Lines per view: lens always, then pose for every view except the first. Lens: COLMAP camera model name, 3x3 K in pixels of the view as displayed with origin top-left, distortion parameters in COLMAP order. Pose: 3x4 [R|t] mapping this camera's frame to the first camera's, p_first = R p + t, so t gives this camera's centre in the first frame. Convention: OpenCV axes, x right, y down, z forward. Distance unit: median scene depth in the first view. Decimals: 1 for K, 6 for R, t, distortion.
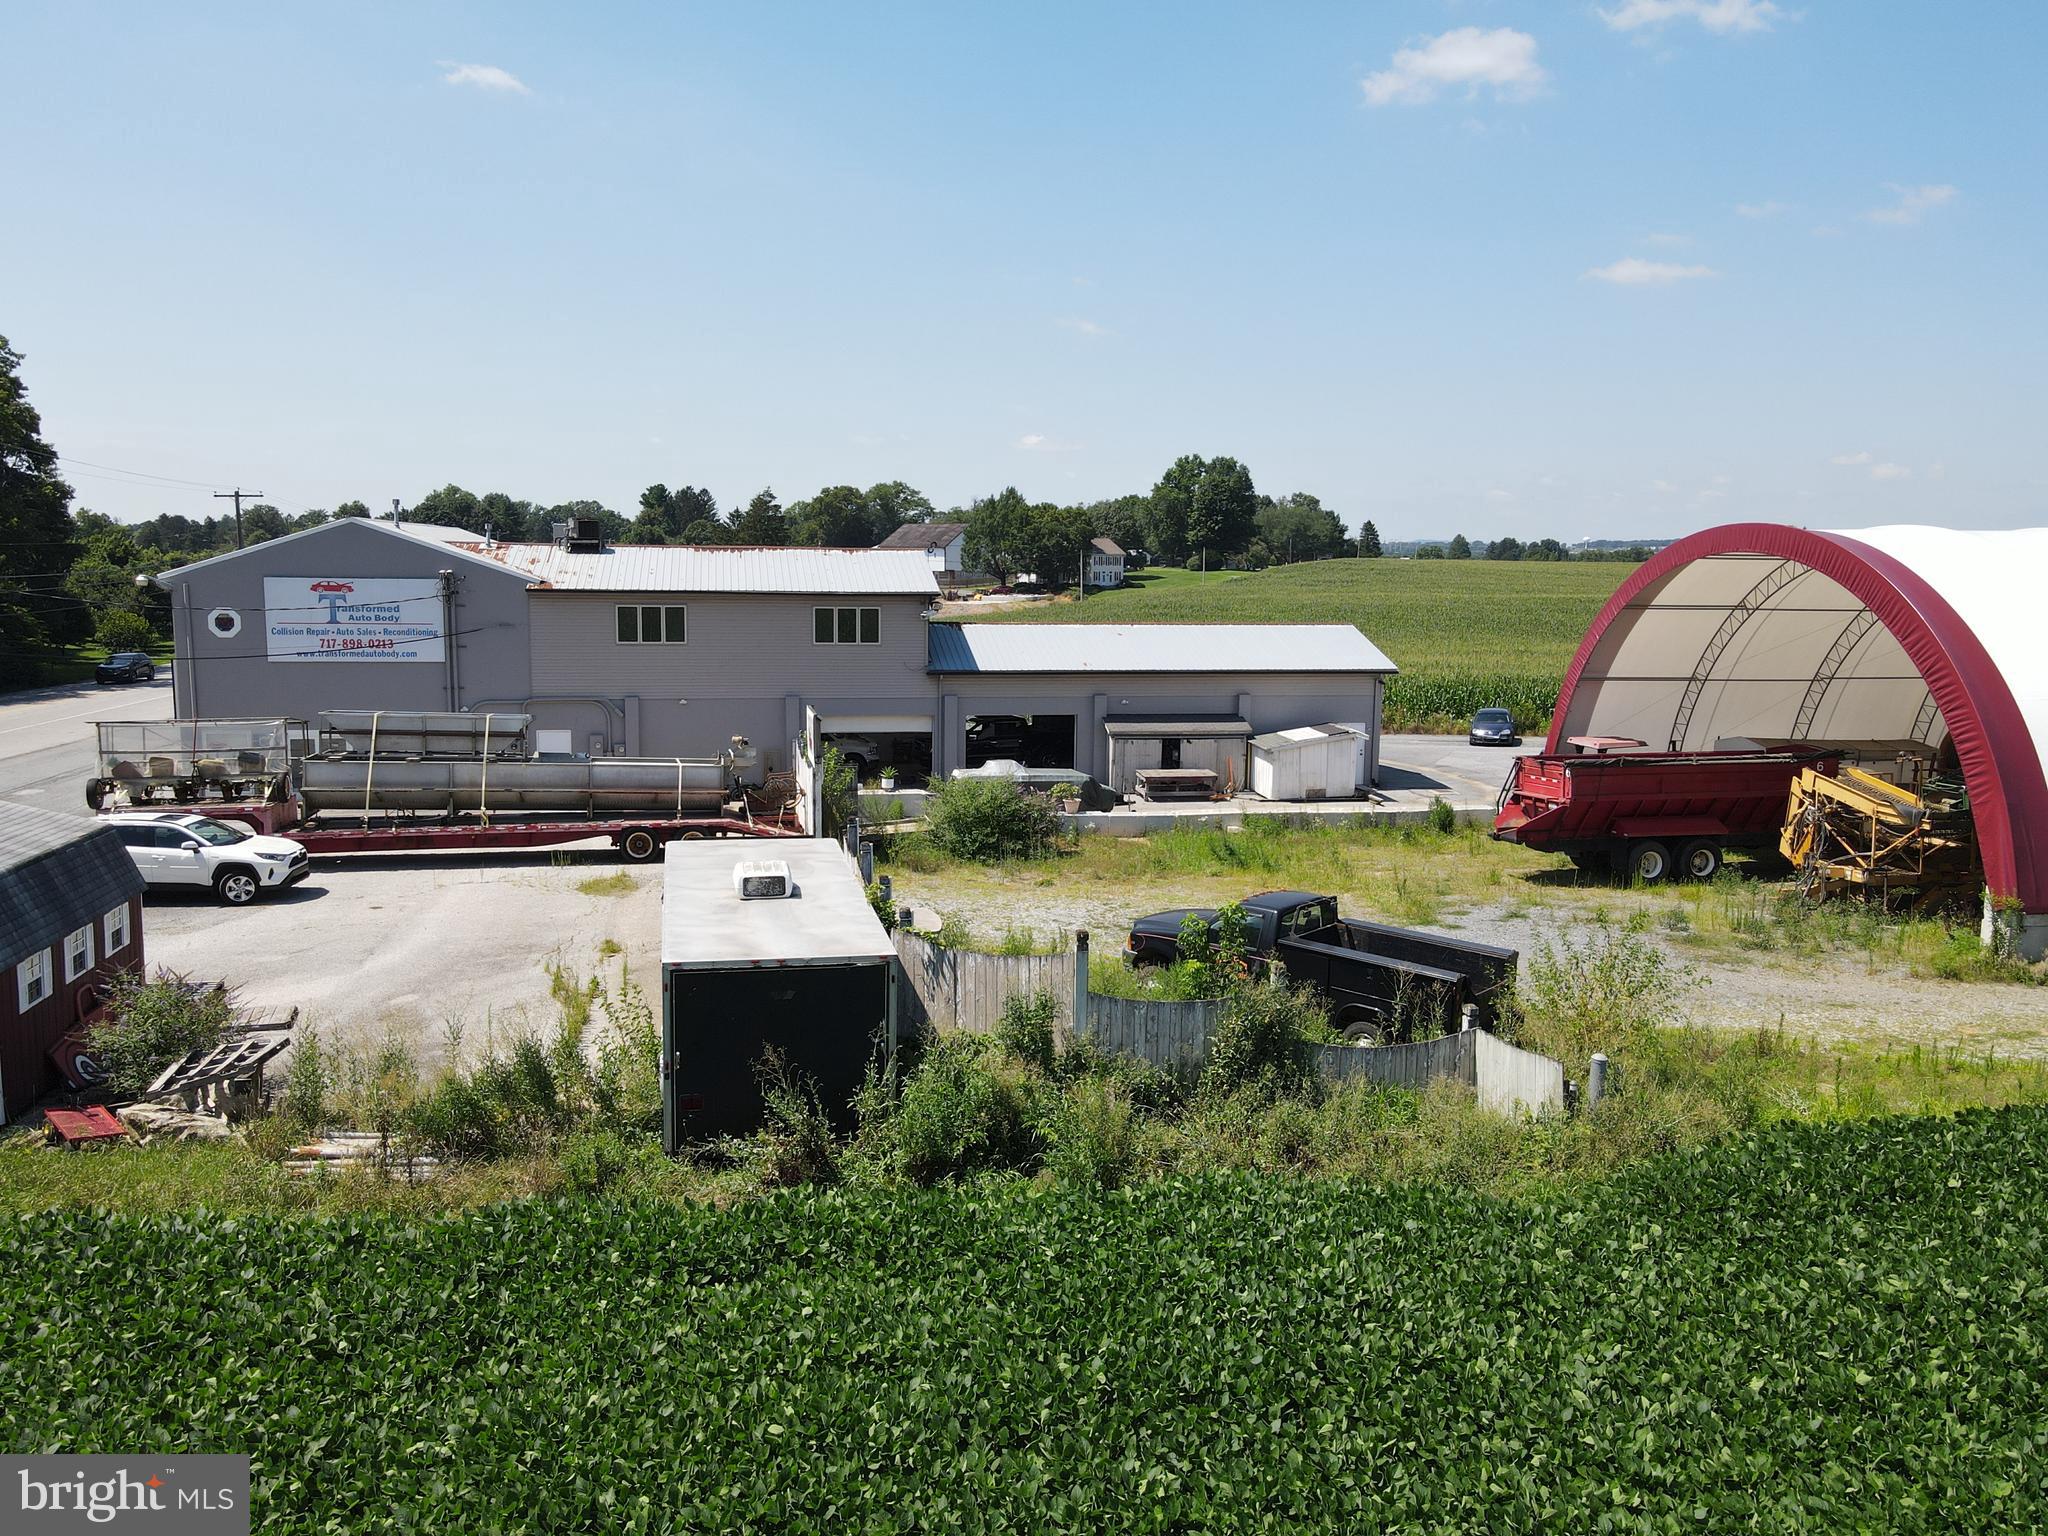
lens RADIAL K [[1500.3, 0, 1014.2], [0, 1500.3, 759.0], [0, 0, 1]] dist [-0.006348, 0.051470]
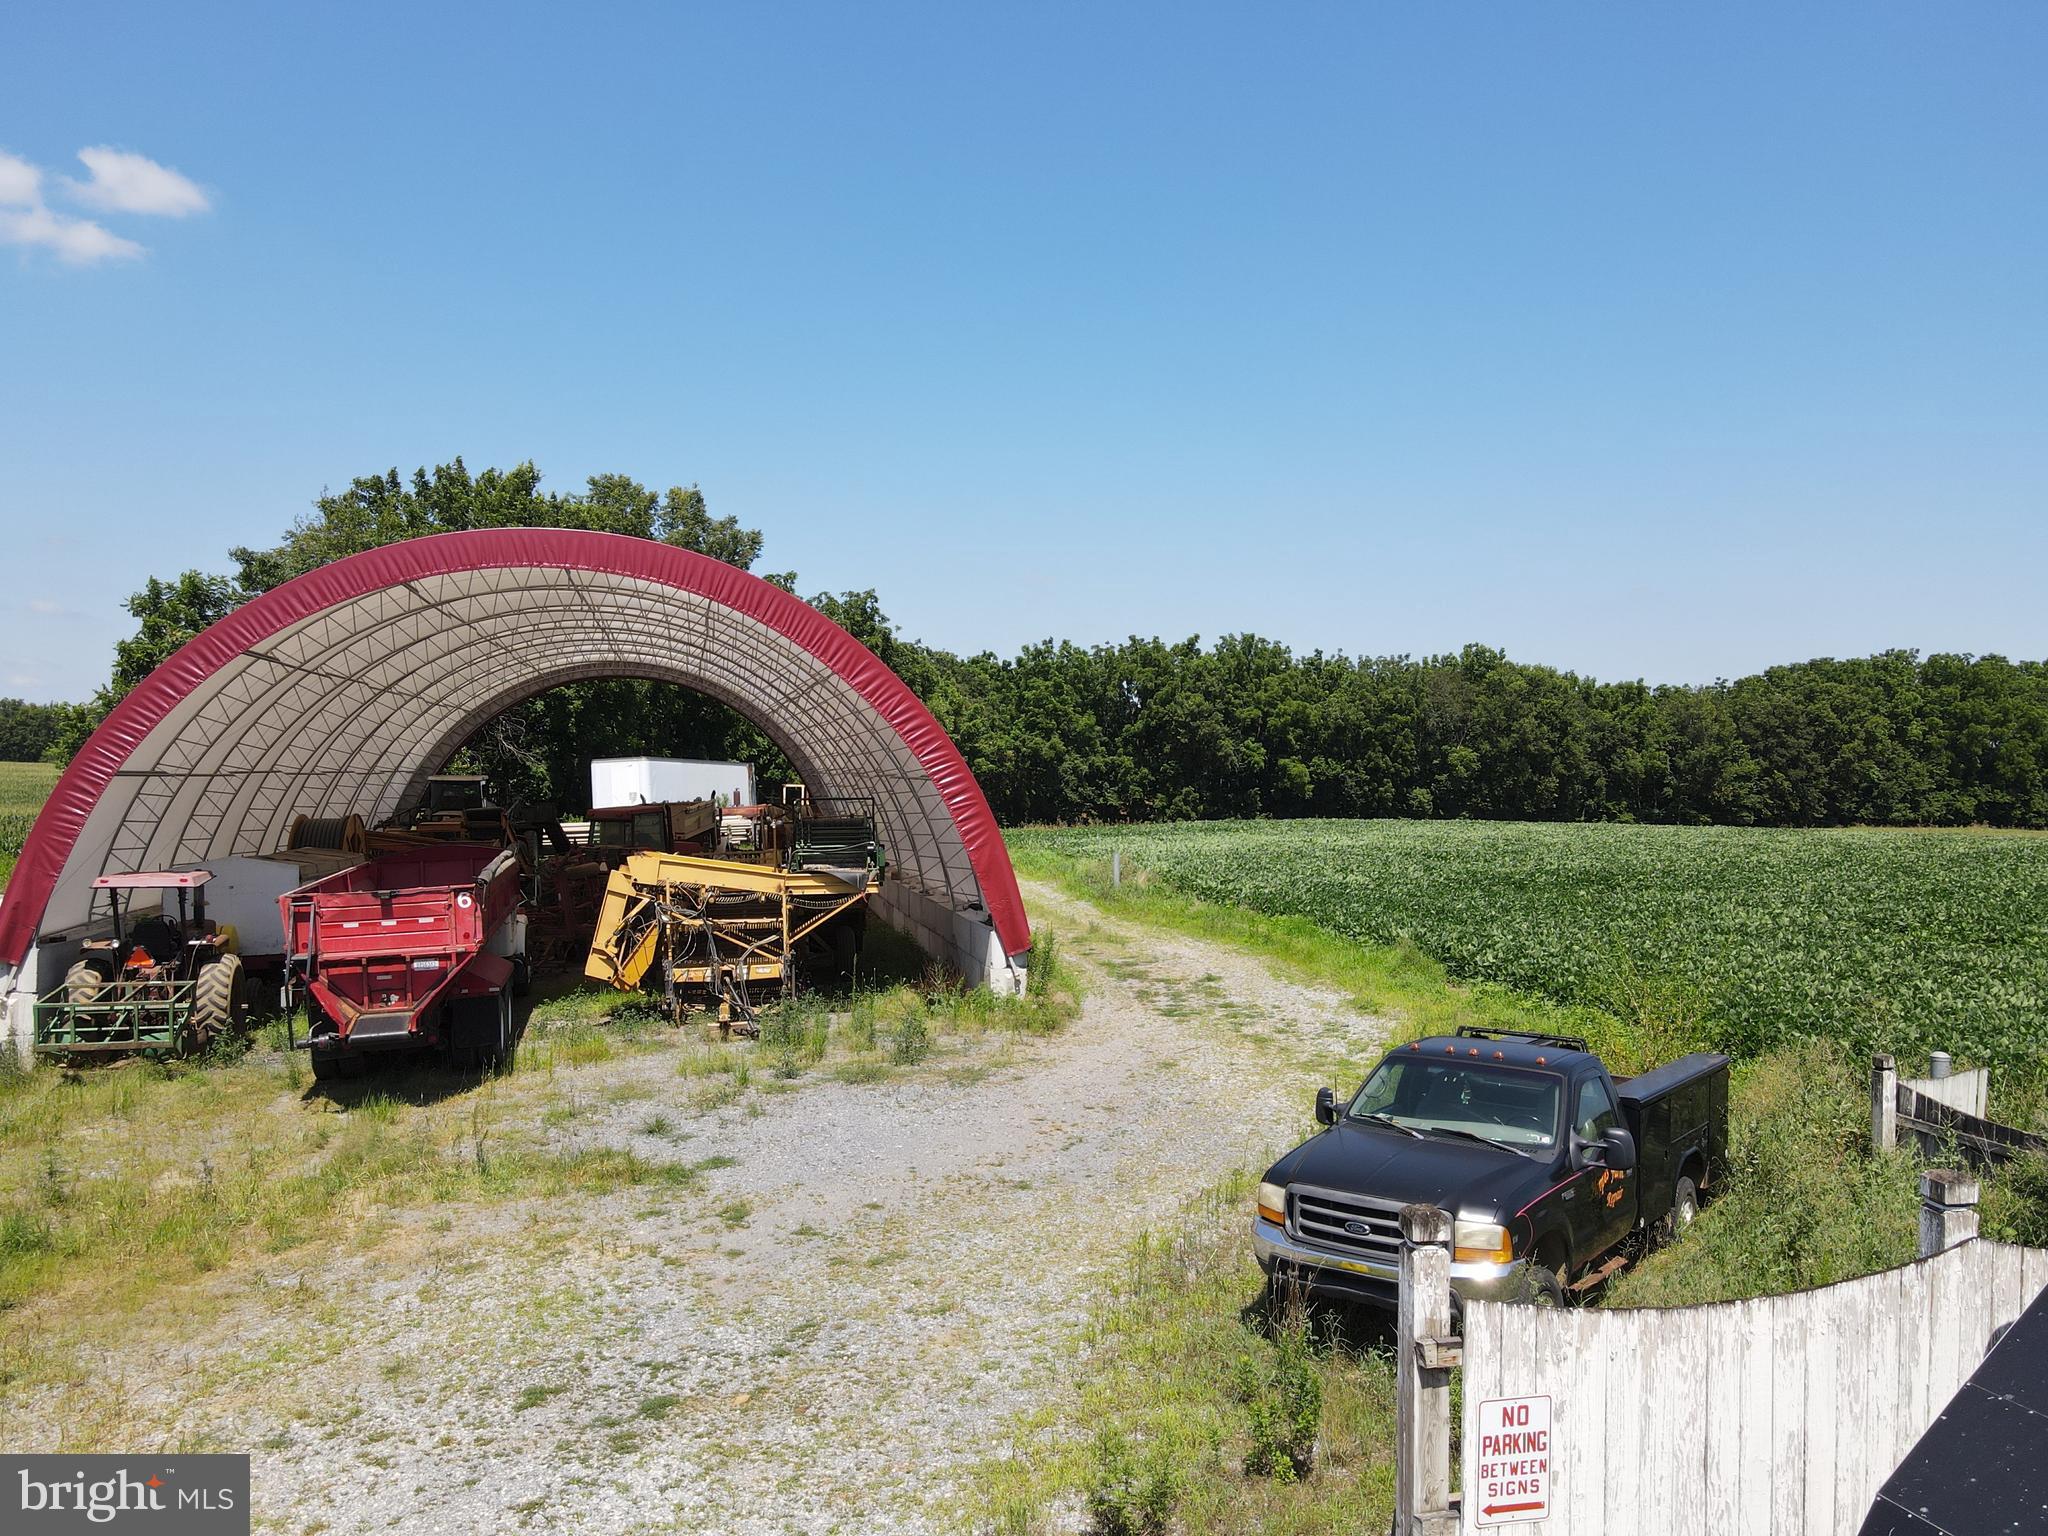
lens RADIAL K [[1500.3, 0, 1013.7], [0, 1500.3, 765.8], [0, 0, 1]] dist [-0.006348, 0.051470]
pose [[-0.040159, -0.007582, 0.999165, -0.227134], [0.125673, 0.991992, 0.012578, -0.023012], [-0.991259, 0.126073, -0.038884, 0.784185]]
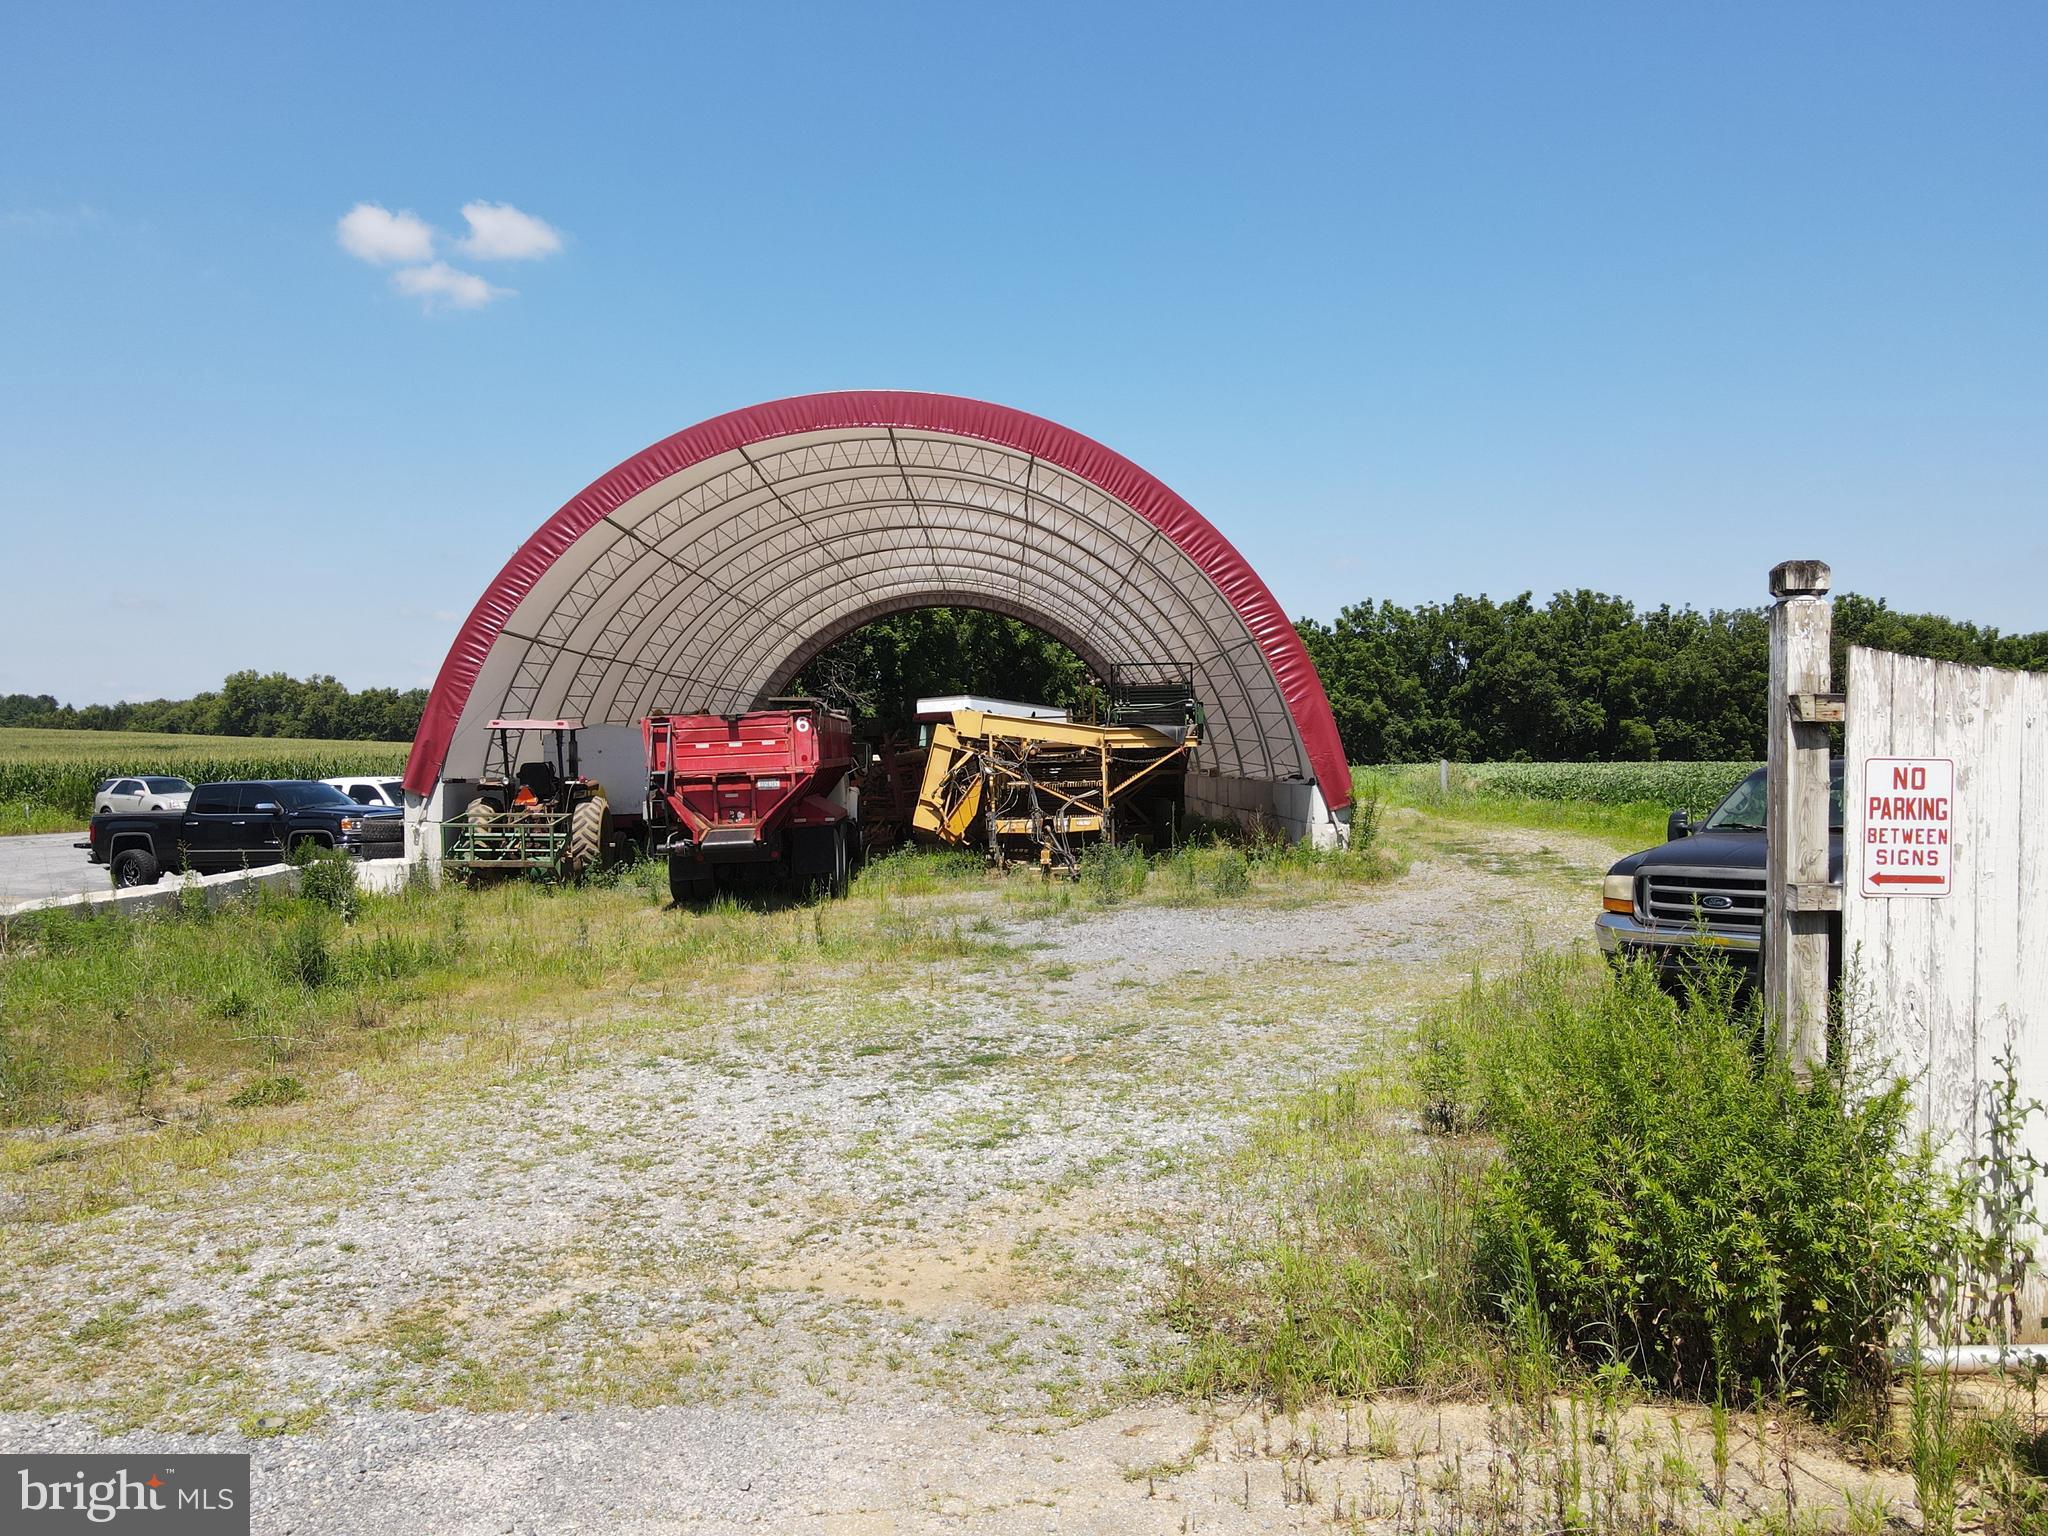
lens RADIAL K [[1500.3, 0, 1023.8], [0, 1500.3, 756.6], [0, 0, 1]] dist [-0.006348, 0.051470]
pose [[0.162444, -0.011244, 0.986654, -0.227415], [0.131250, 0.991296, -0.010312, 0.040303], [-0.977950, 0.131173, 0.162506, 0.793218]]
